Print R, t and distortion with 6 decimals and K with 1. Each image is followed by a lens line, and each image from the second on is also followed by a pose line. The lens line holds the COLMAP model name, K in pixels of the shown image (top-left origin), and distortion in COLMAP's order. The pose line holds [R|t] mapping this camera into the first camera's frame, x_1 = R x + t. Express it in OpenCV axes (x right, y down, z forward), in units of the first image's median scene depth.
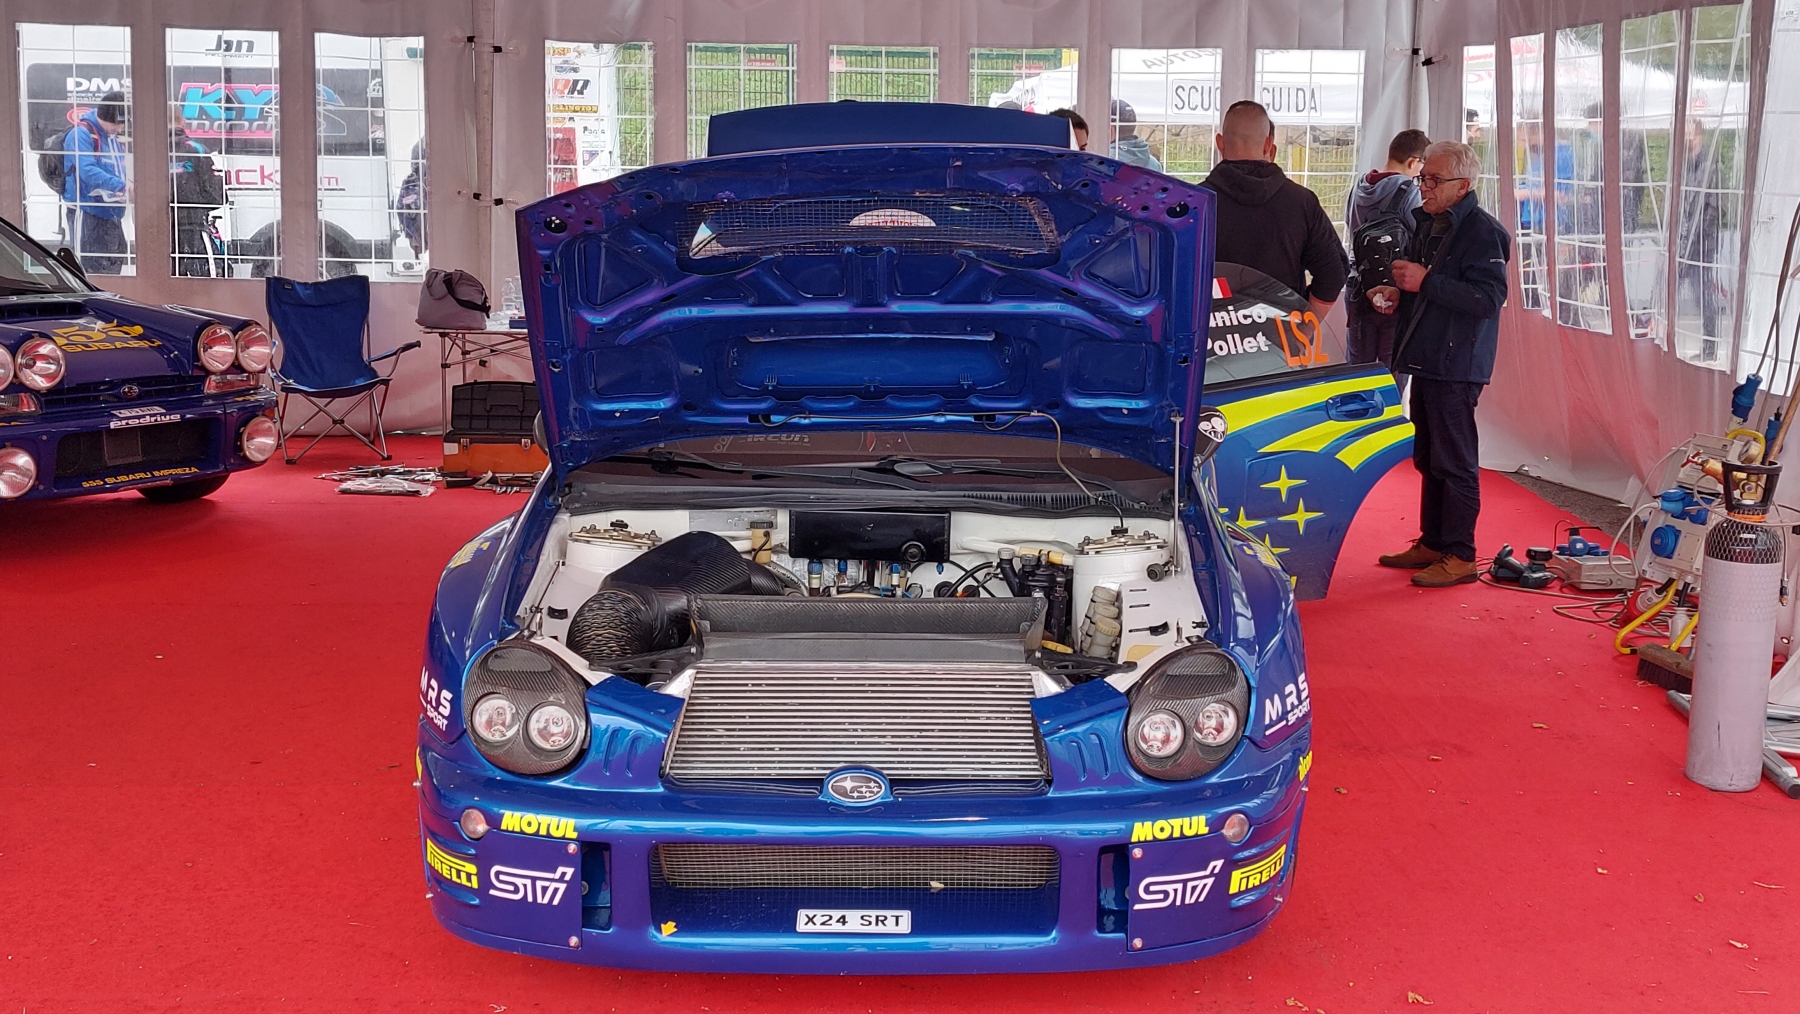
lens RADIAL K [[2038.3, 0, 917.2], [0, 2038.3, 471.9], [0, 0, 1]] dist [0.202374, -0.389111]
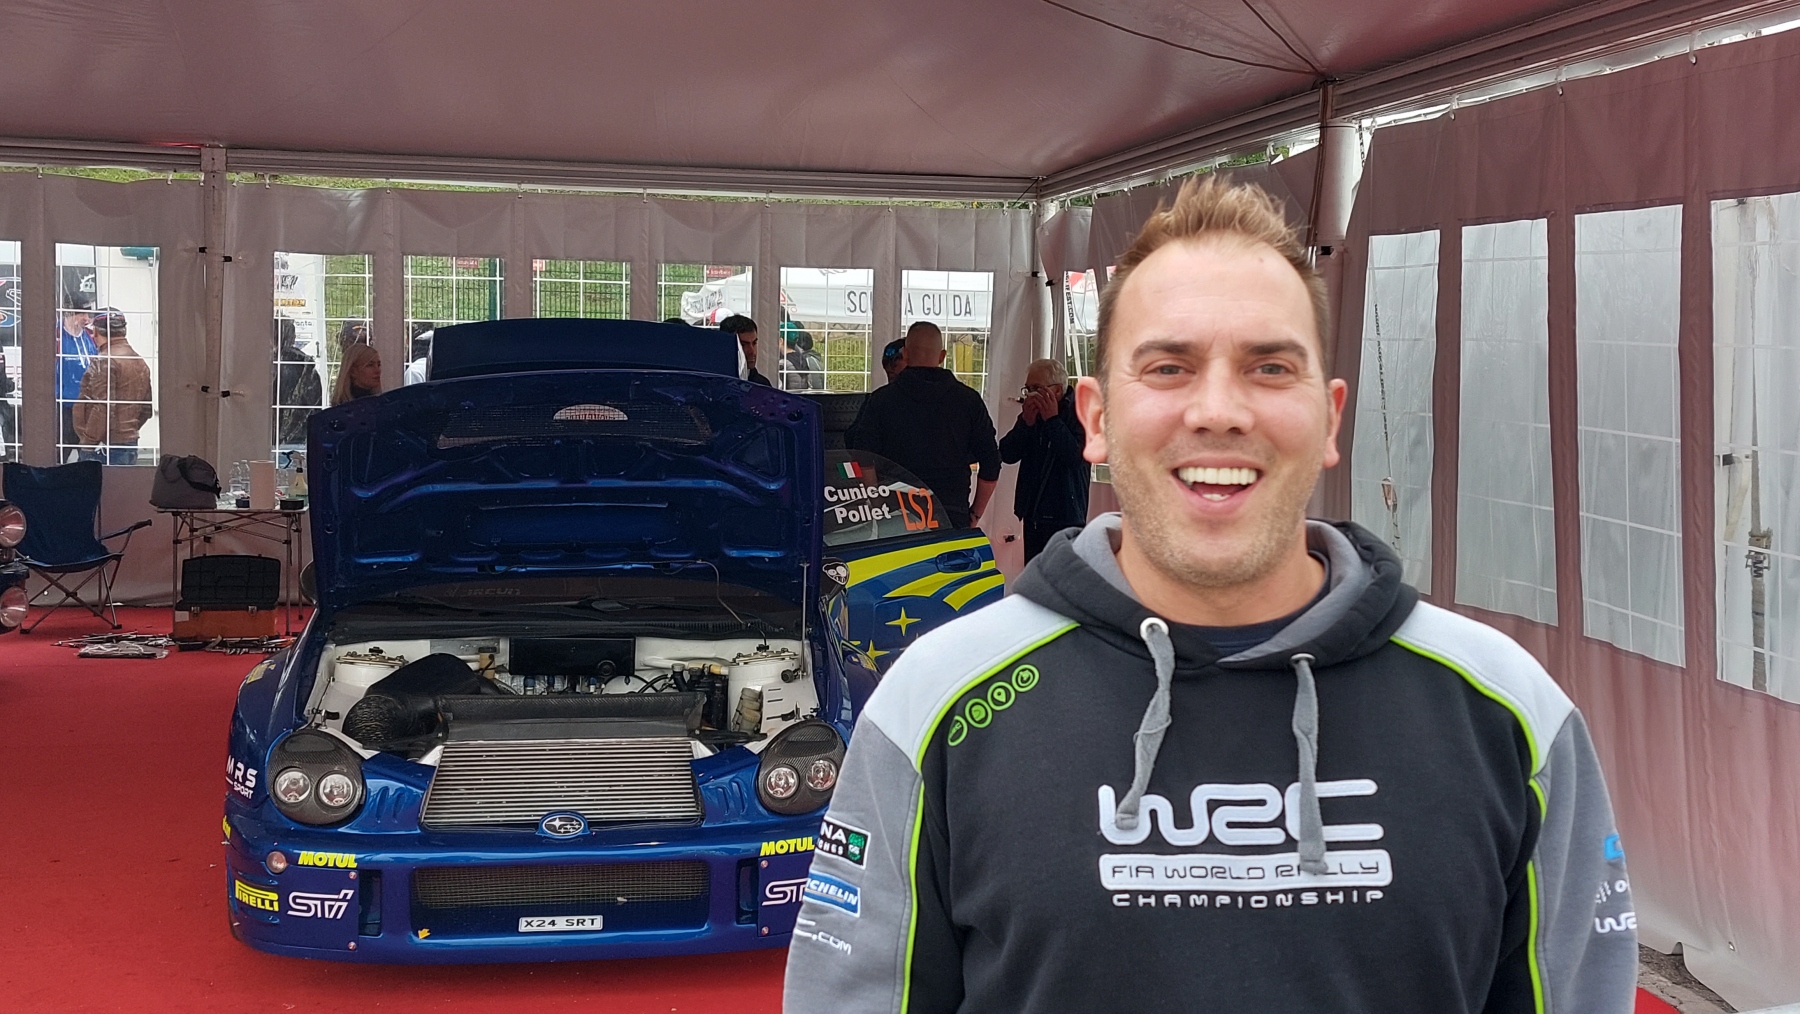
lens RADIAL K [[2038.3, 0, 917.2], [0, 2038.3, 471.9], [0, 0, 1]] dist [0.202374, -0.389111]
pose [[0.989354, -0.003365, 0.145492, 0.004256], [0.016117, 0.996117, -0.086553, 0.030578], [-0.144636, 0.087976, 0.985566, -0.345346]]
